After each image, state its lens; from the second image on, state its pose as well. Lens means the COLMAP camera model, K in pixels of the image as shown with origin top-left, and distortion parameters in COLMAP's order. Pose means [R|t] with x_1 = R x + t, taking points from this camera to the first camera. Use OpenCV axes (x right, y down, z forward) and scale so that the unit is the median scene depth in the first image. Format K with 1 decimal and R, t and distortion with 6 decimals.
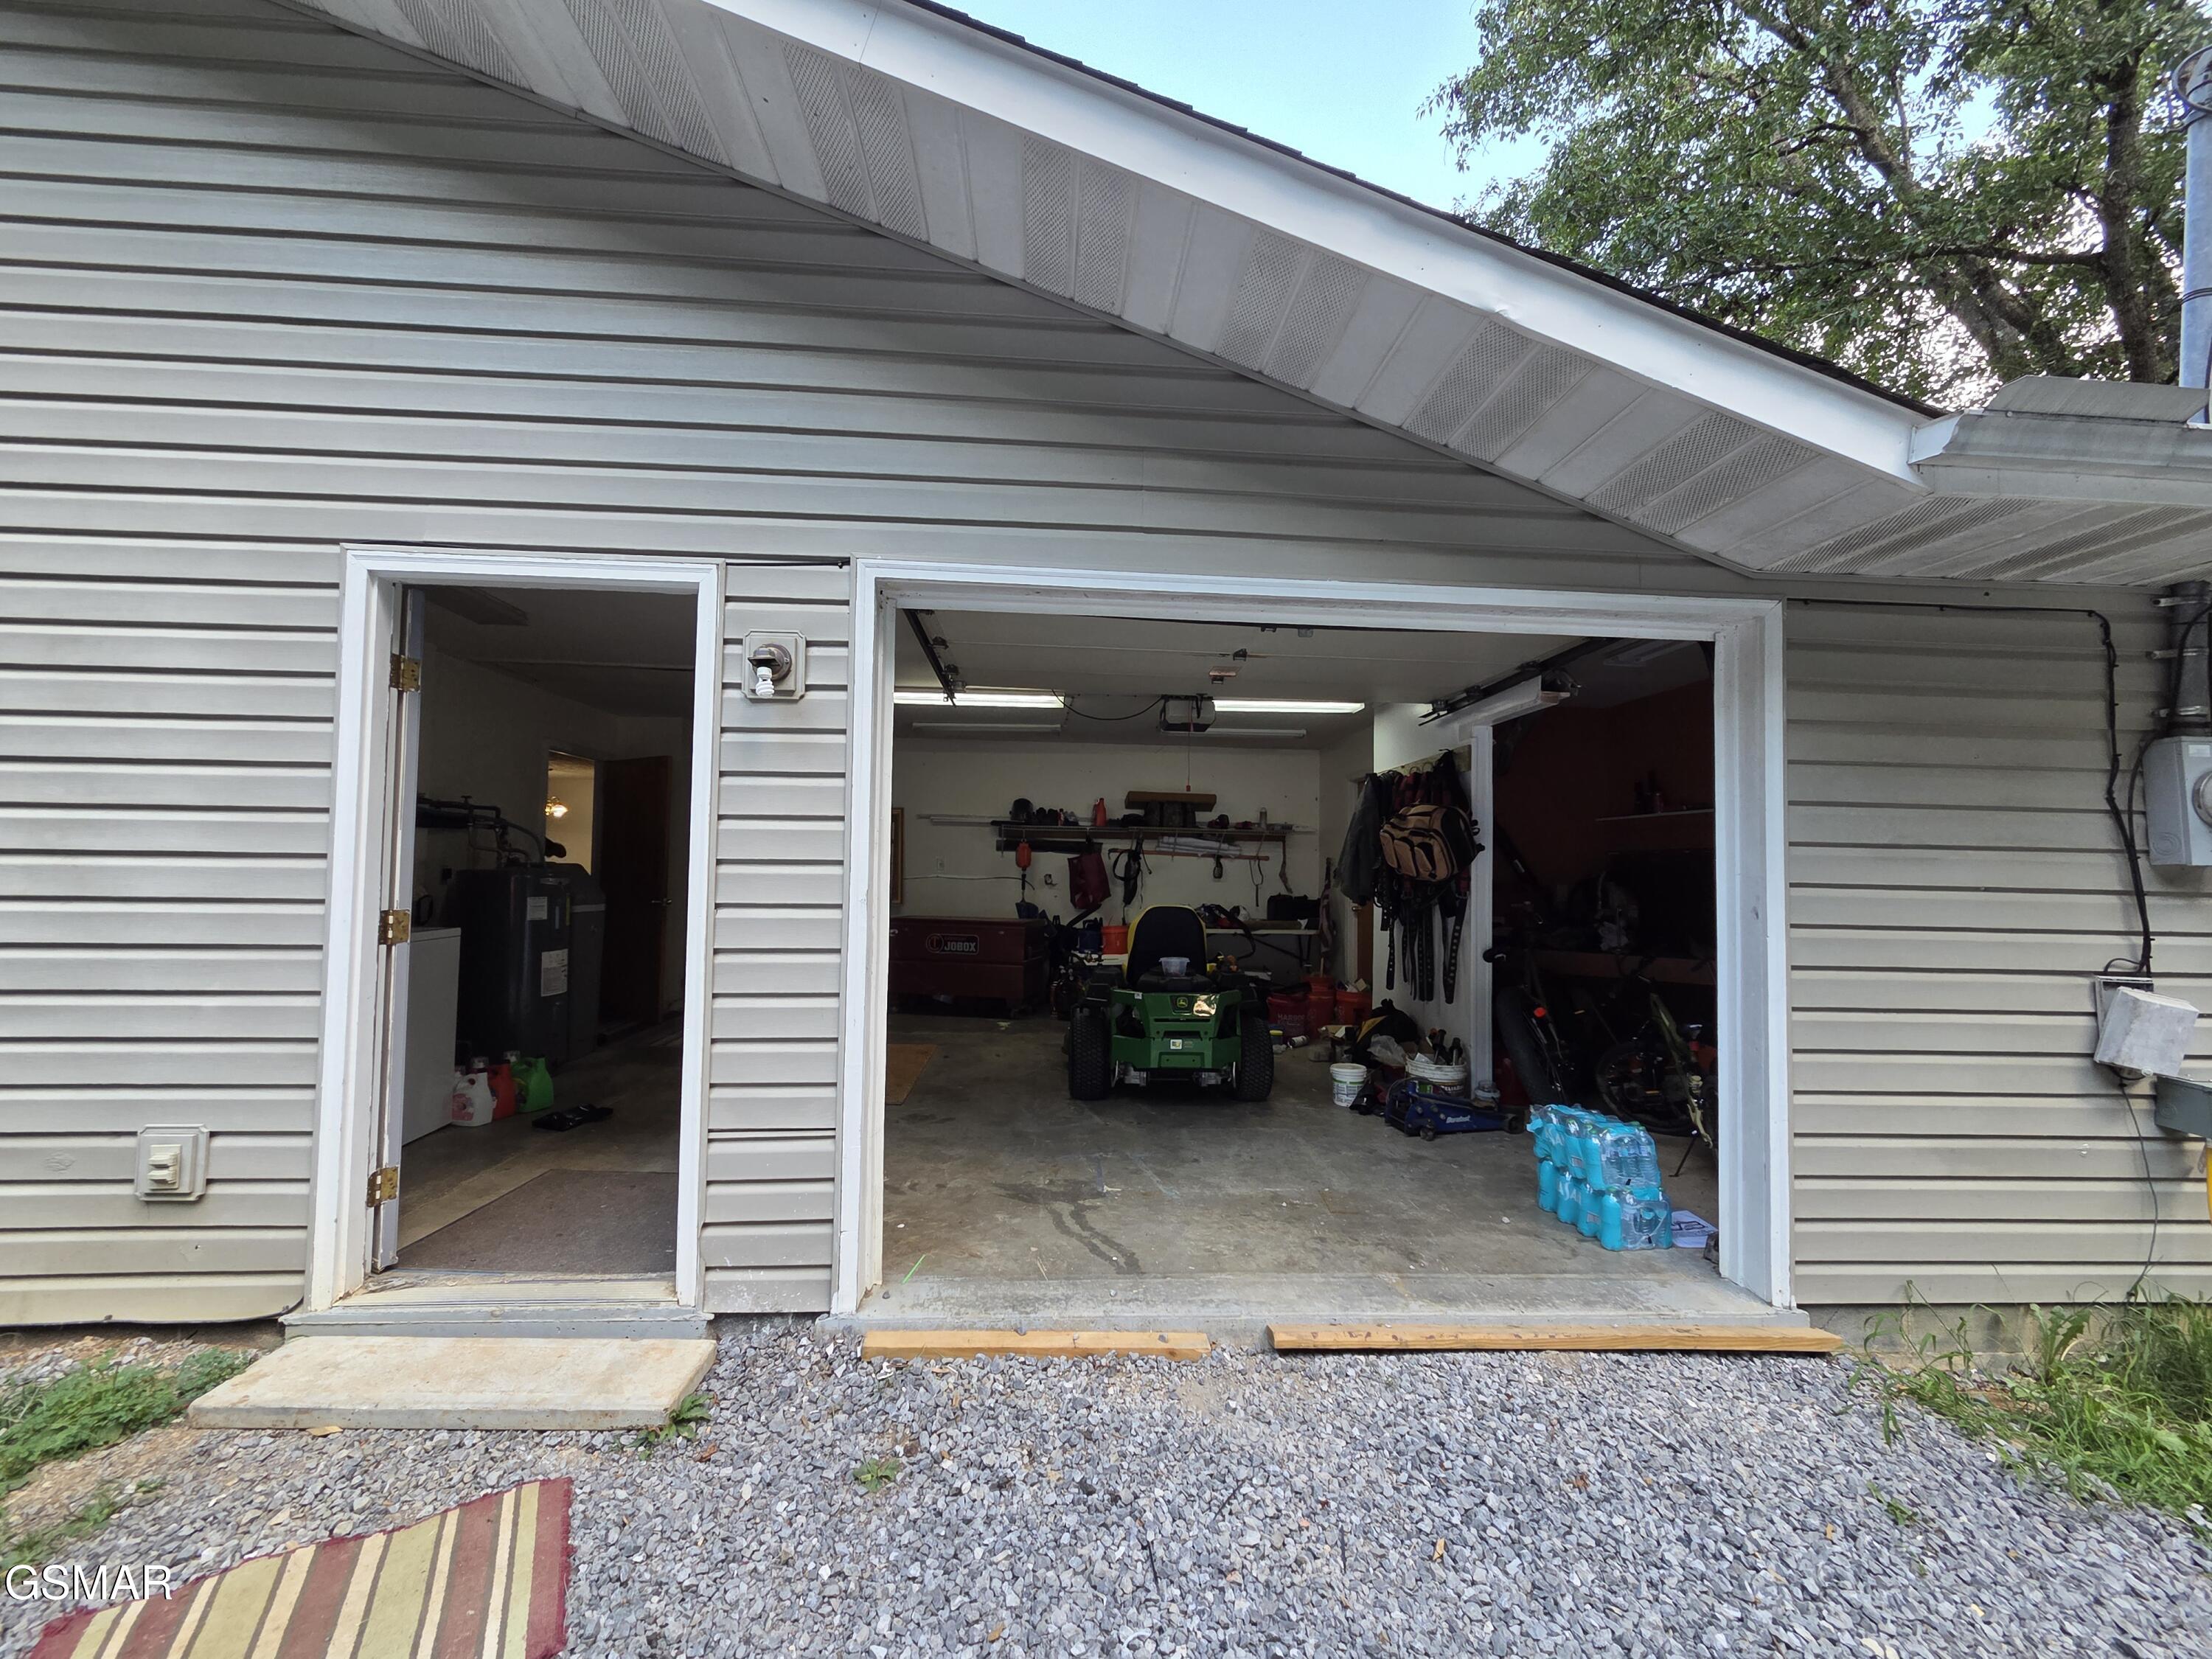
lens RADIAL K [[905.5, 0, 1099.9], [0, 905.5, 826.2], [0, 0, 1]] dist [-0.000938, 0.000308]
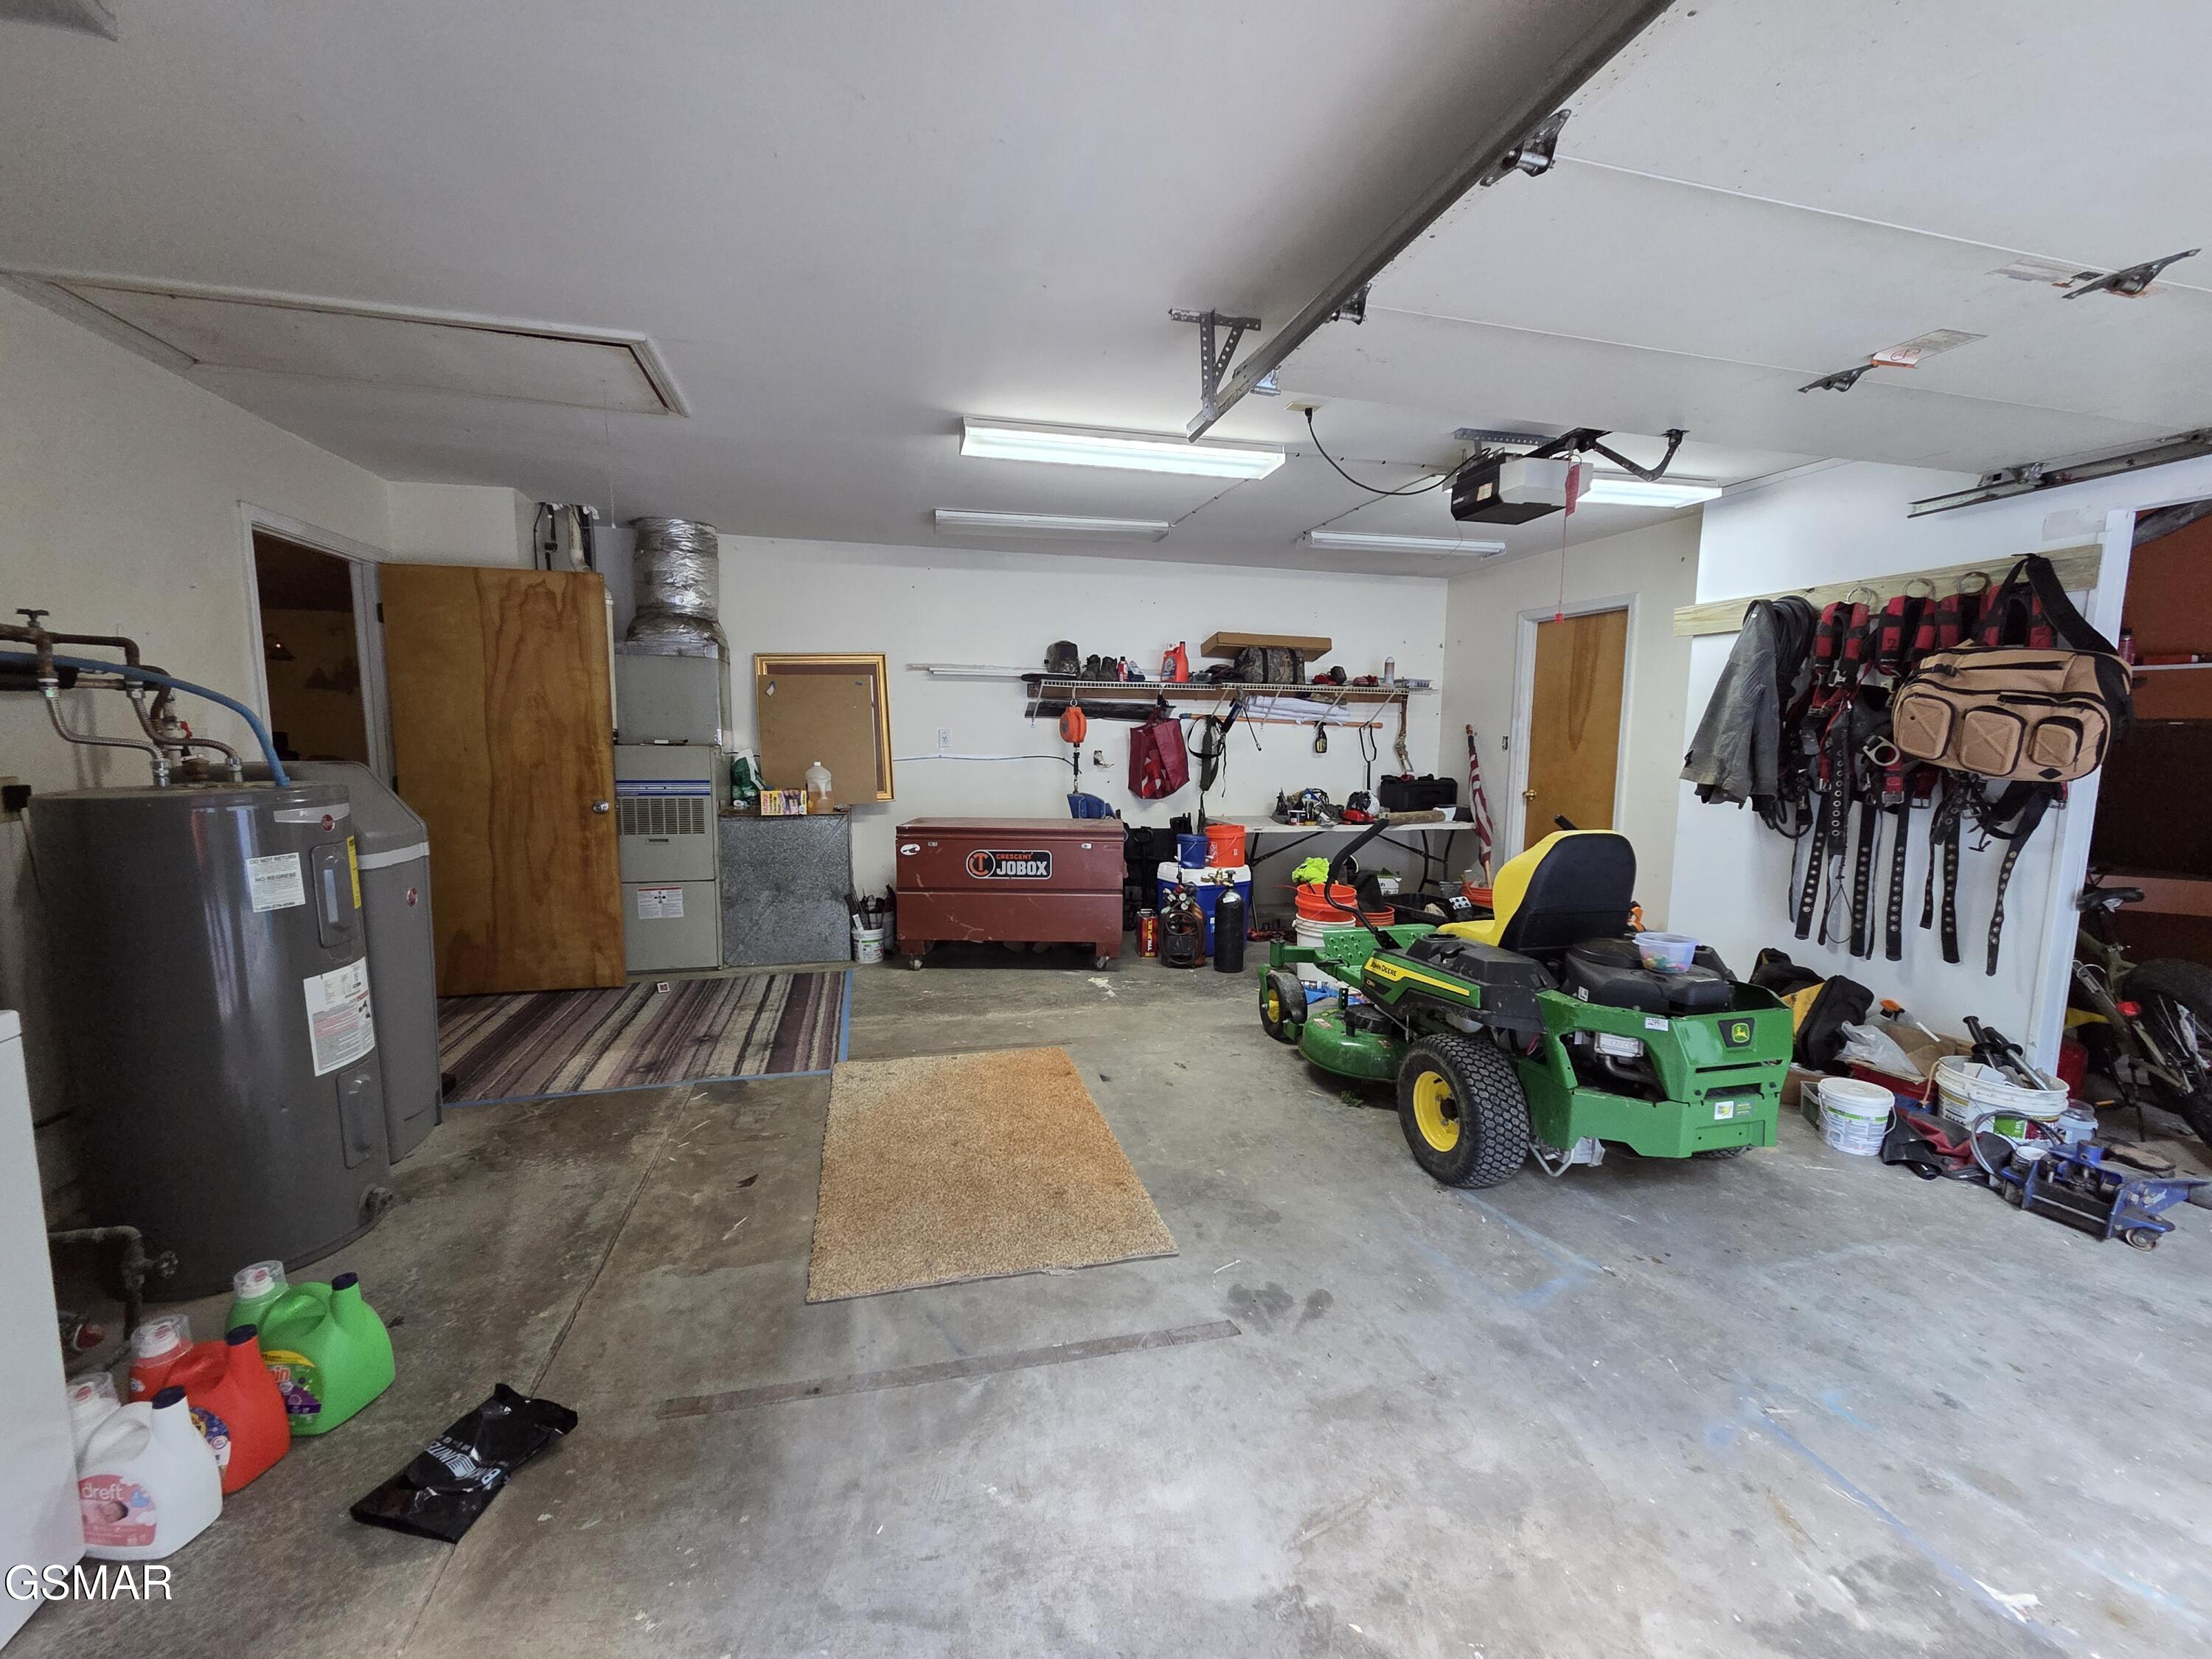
lens RADIAL K [[905.5, 0, 1099.9], [0, 905.5, 826.2], [0, 0, 1]] dist [-0.000938, 0.000308]
pose [[0.981770, -0.028415, 0.187936, -0.194362], [-0.002261, 0.986947, 0.161032, -0.002553], [-0.190059, -0.158522, 0.968890, 0.314387]]
